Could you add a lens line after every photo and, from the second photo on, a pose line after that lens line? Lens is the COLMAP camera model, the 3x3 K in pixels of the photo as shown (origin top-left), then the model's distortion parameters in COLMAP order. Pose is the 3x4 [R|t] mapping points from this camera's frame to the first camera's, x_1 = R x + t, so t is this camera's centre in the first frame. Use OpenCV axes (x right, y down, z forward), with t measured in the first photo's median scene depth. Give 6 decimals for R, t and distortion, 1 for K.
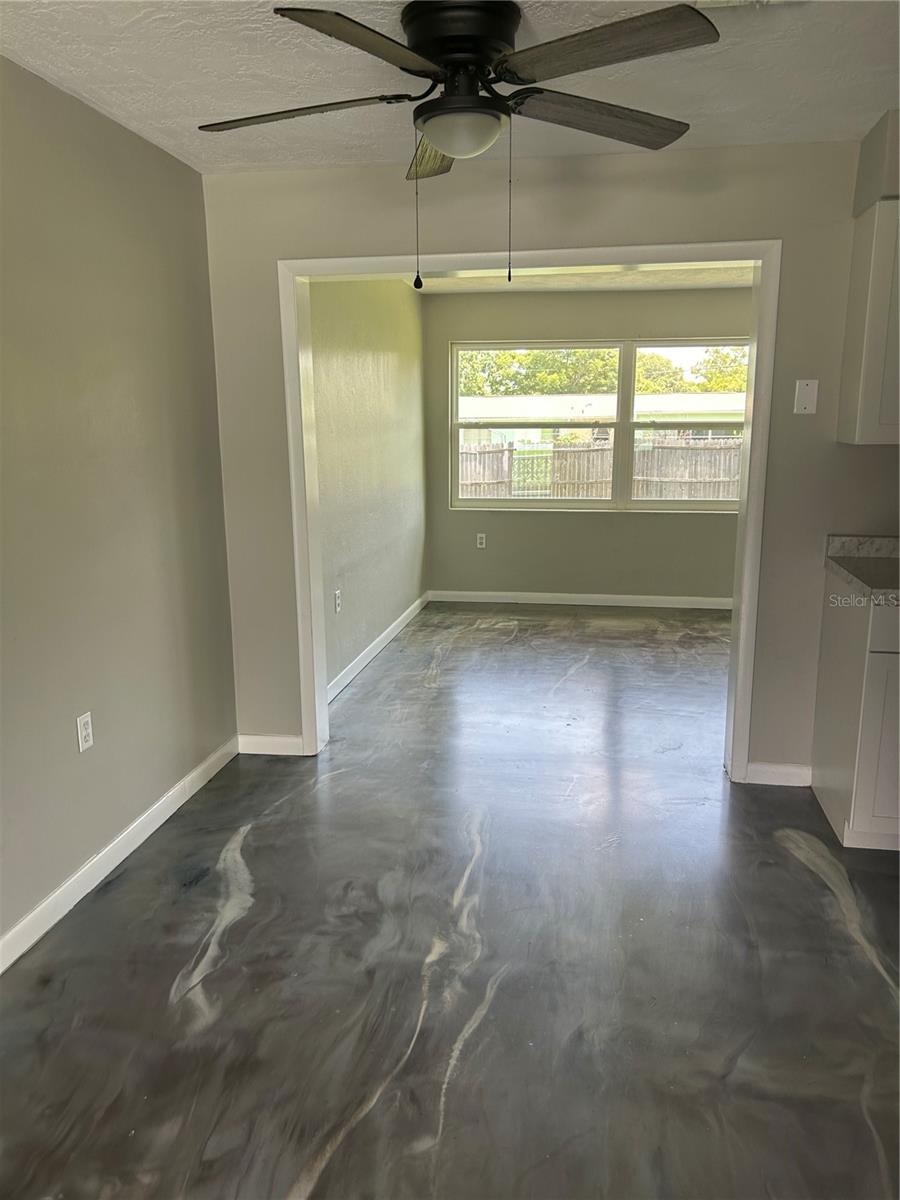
lens RADIAL K [[901.2, 0, 449.9], [0, 901.2, 606.6], [0, 0, 1]] dist [0.039678, -0.076888]
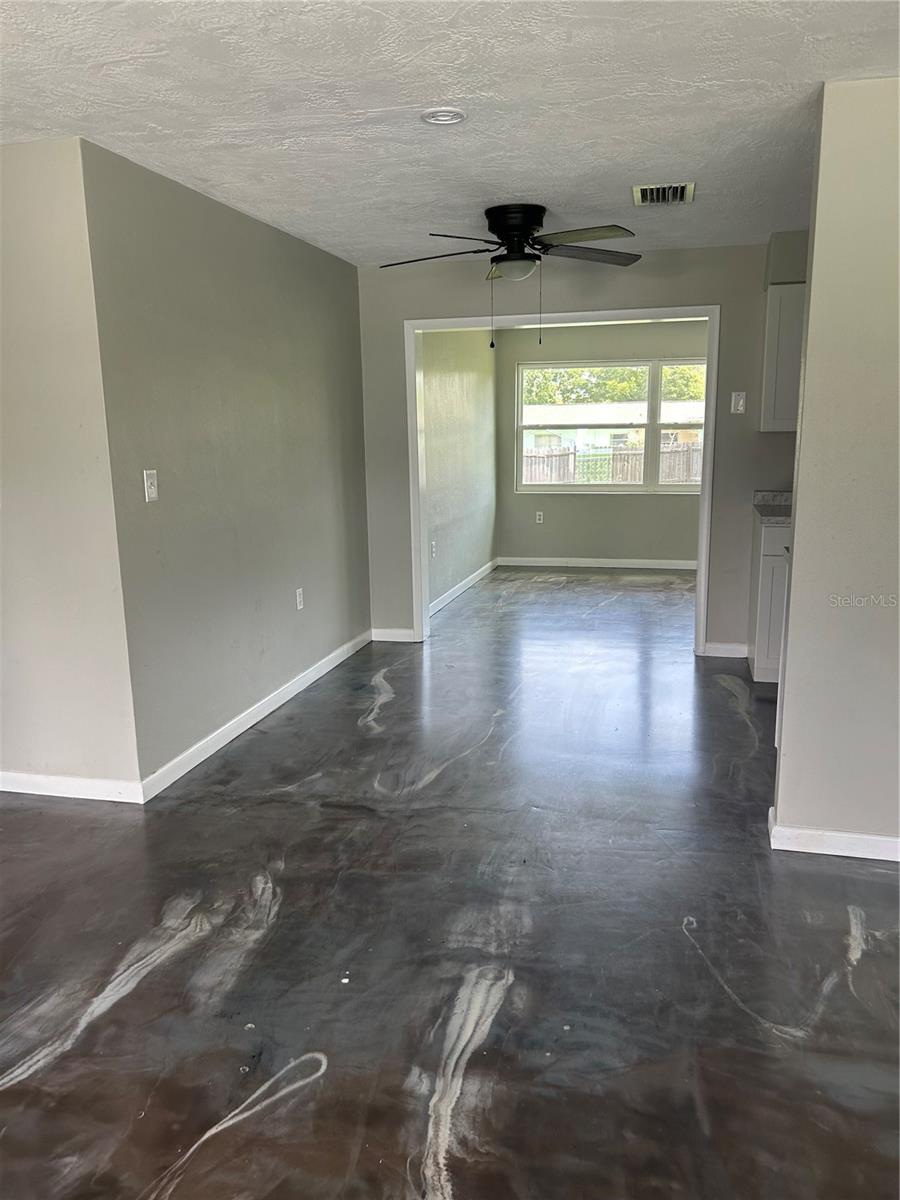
lens RADIAL K [[901.2, 0, 449.9], [0, 901.2, 606.6], [0, 0, 1]] dist [0.039678, -0.076888]
pose [[0.996874, 0.008165, -0.078589, 0.011881], [-0.008889, 0.999921, -0.008874, 0.084202], [0.078511, 0.009545, 0.996868, -0.361142]]
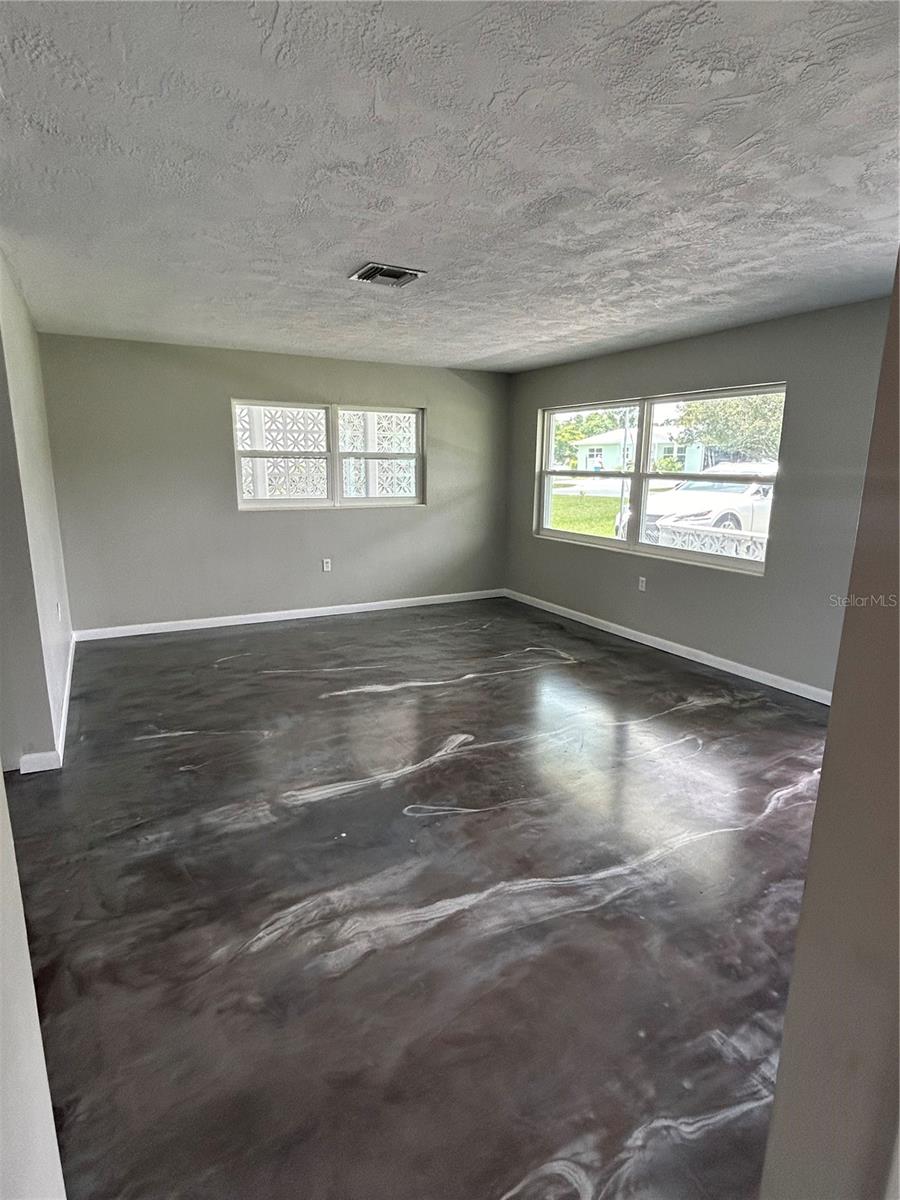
lens RADIAL K [[643.6, 0, 453.8], [0, 643.6, 598.8], [0, 0, 1]] dist [-0.001563, 0.006700]
pose [[-0.623084, -0.162214, 0.765149, -0.444916], [0.159785, 0.931228, 0.327540, -0.037357], [-0.765660, 0.326344, -0.554314, 0.205900]]
